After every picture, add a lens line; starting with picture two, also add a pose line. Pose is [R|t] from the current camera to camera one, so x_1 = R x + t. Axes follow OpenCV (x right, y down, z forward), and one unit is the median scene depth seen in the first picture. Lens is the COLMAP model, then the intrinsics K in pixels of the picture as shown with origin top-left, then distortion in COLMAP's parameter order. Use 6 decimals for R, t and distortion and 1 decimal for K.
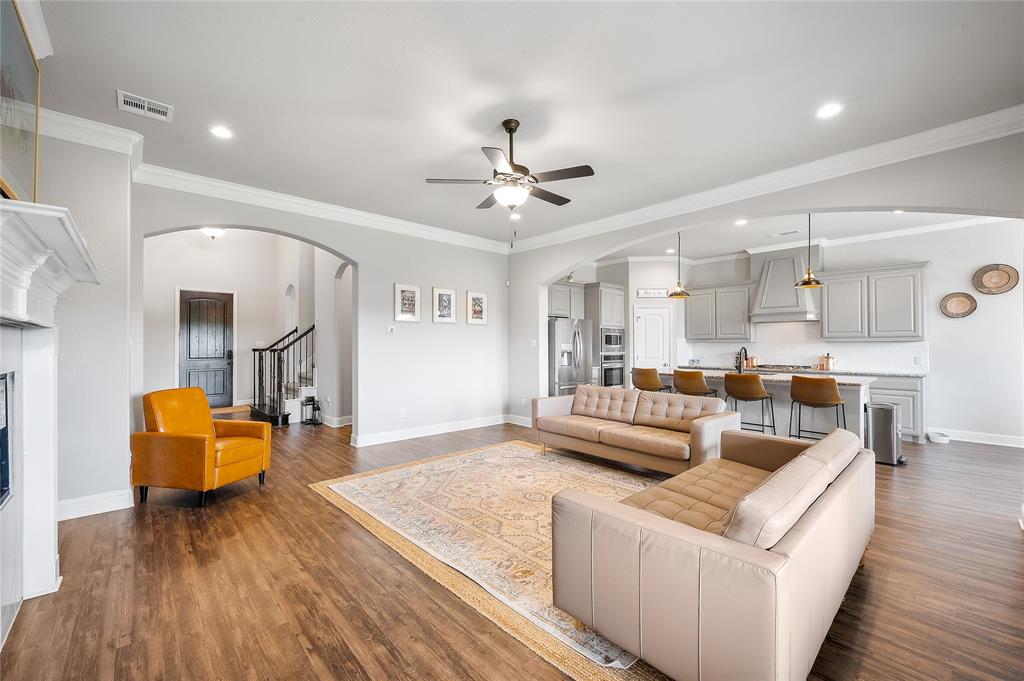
lens RADIAL K [[415.5, 0, 512.0], [0, 415.5, 342.3], [0, 0, 1]] dist [-0.001069, -0.000205]
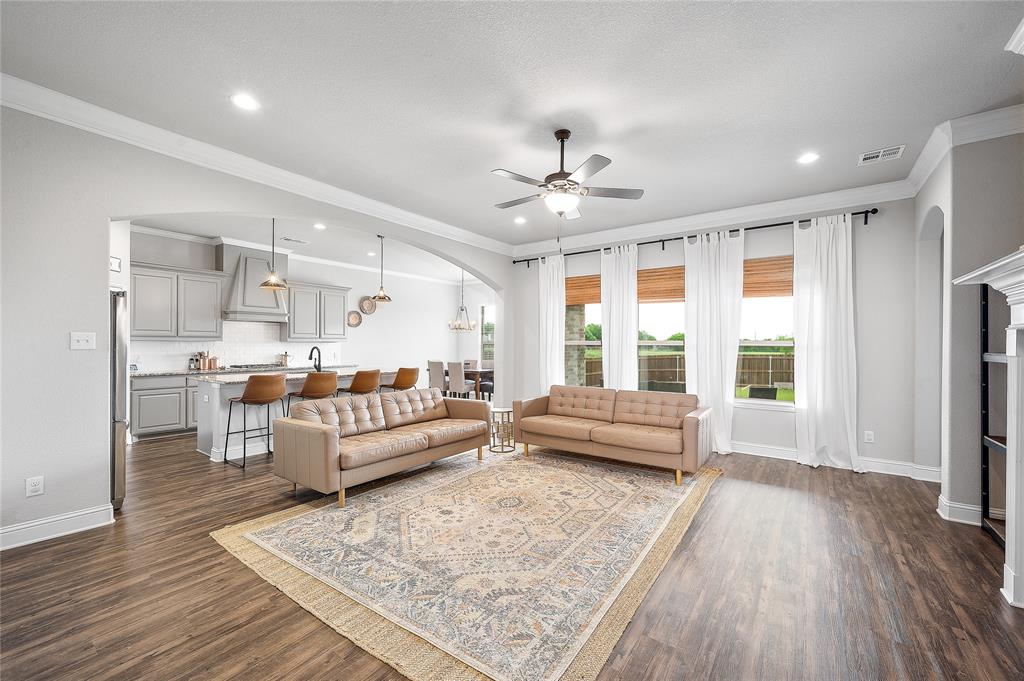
lens RADIAL K [[411.6, 0, 508.9], [0, 411.6, 345.5], [0, 0, 1]] dist [-0.000477, -0.000129]
pose [[-0.201630, -0.002335, 0.979459, -0.540743], [-0.010365, 0.999946, 0.000250, 0.002992], [-0.979407, -0.010102, -0.201643, 0.732152]]
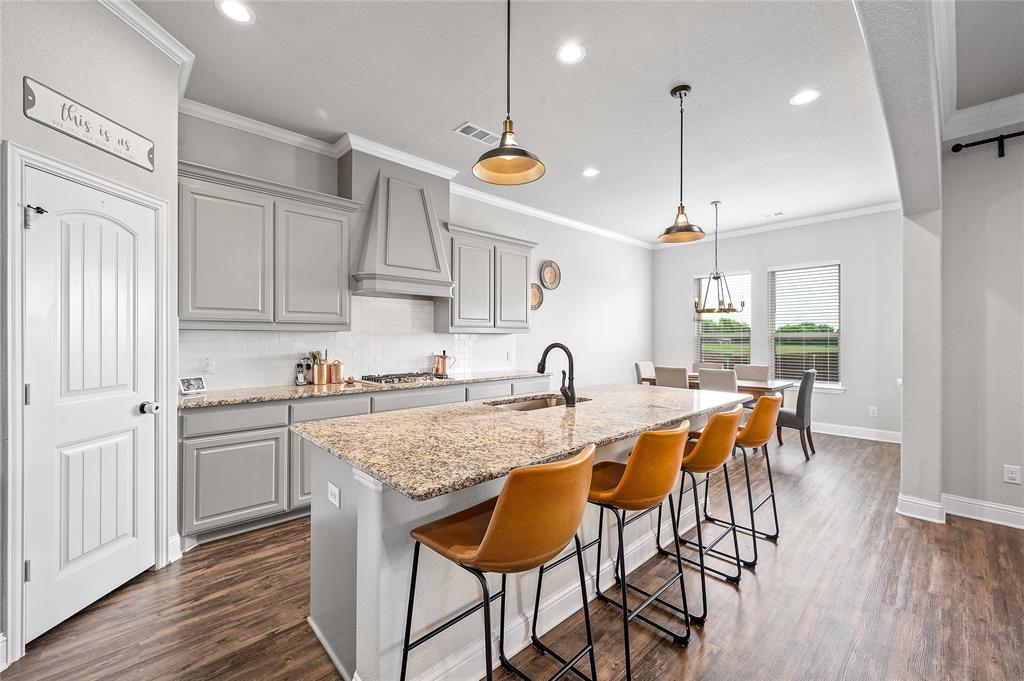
lens RADIAL K [[412.7, 0, 508.5], [0, 412.7, 340.5], [0, 0, 1]] dist [-0.001324, -0.000446]
pose [[-0.009044, -0.005237, 0.999945, 0.122245], [-0.009518, 0.999941, 0.005151, 0.006841], [-0.999914, -0.009471, -0.009093, 1.050993]]
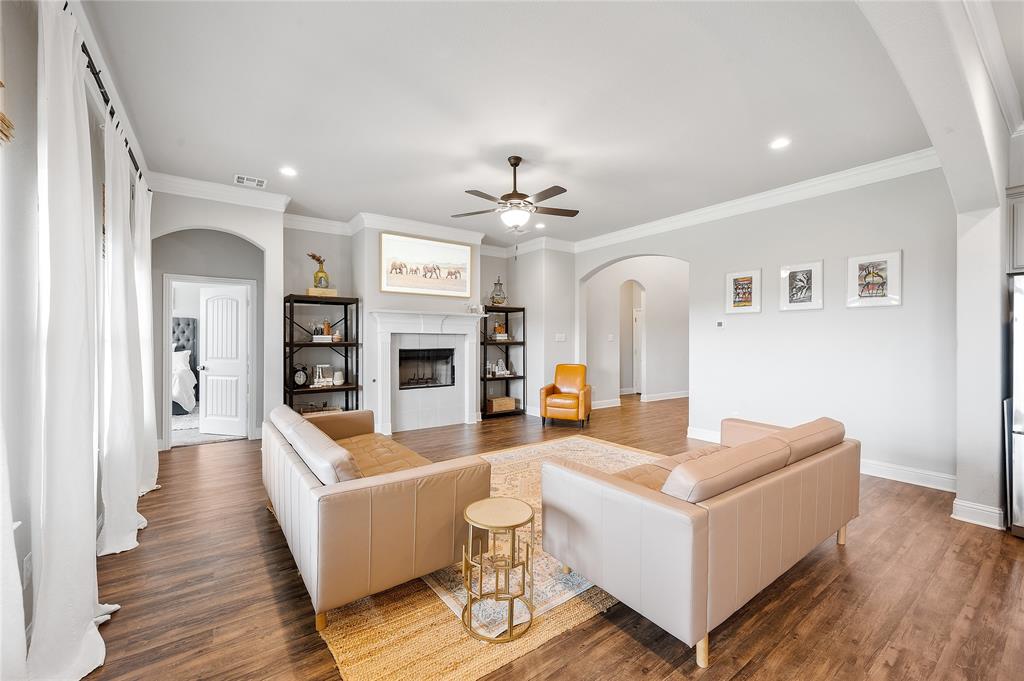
lens RADIAL K [[412.7, 0, 508.5], [0, 412.7, 340.5], [0, 0, 1]] dist [-0.001324, -0.000446]
pose [[-0.115754, 0.000996, -0.993277, 0.664460], [0.004951, 0.999988, 0.000426, 0.004270], [0.993266, -0.004868, -0.115758, 0.614901]]
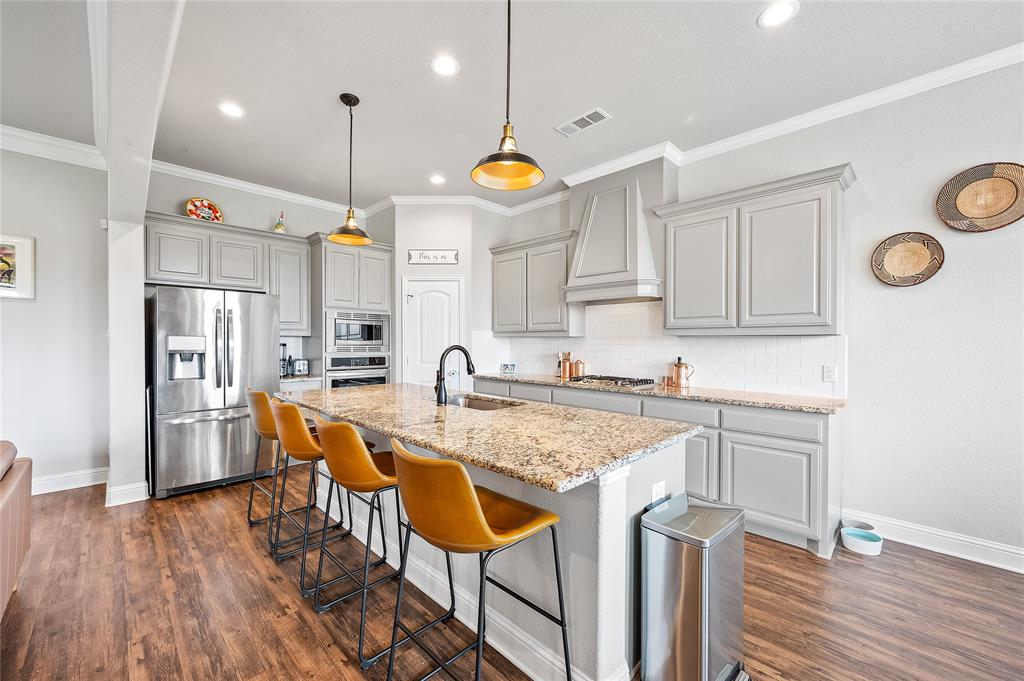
lens RADIAL K [[404.6, 0, 510.1], [0, 404.6, 344.1], [0, 0, 1]] dist [0.000669, -0.000028]
pose [[0.998955, 0.005377, 0.045397, 0.594351], [-0.006014, 0.999885, 0.013913, 0.003302], [-0.045317, -0.014171, 0.998872, 0.548972]]
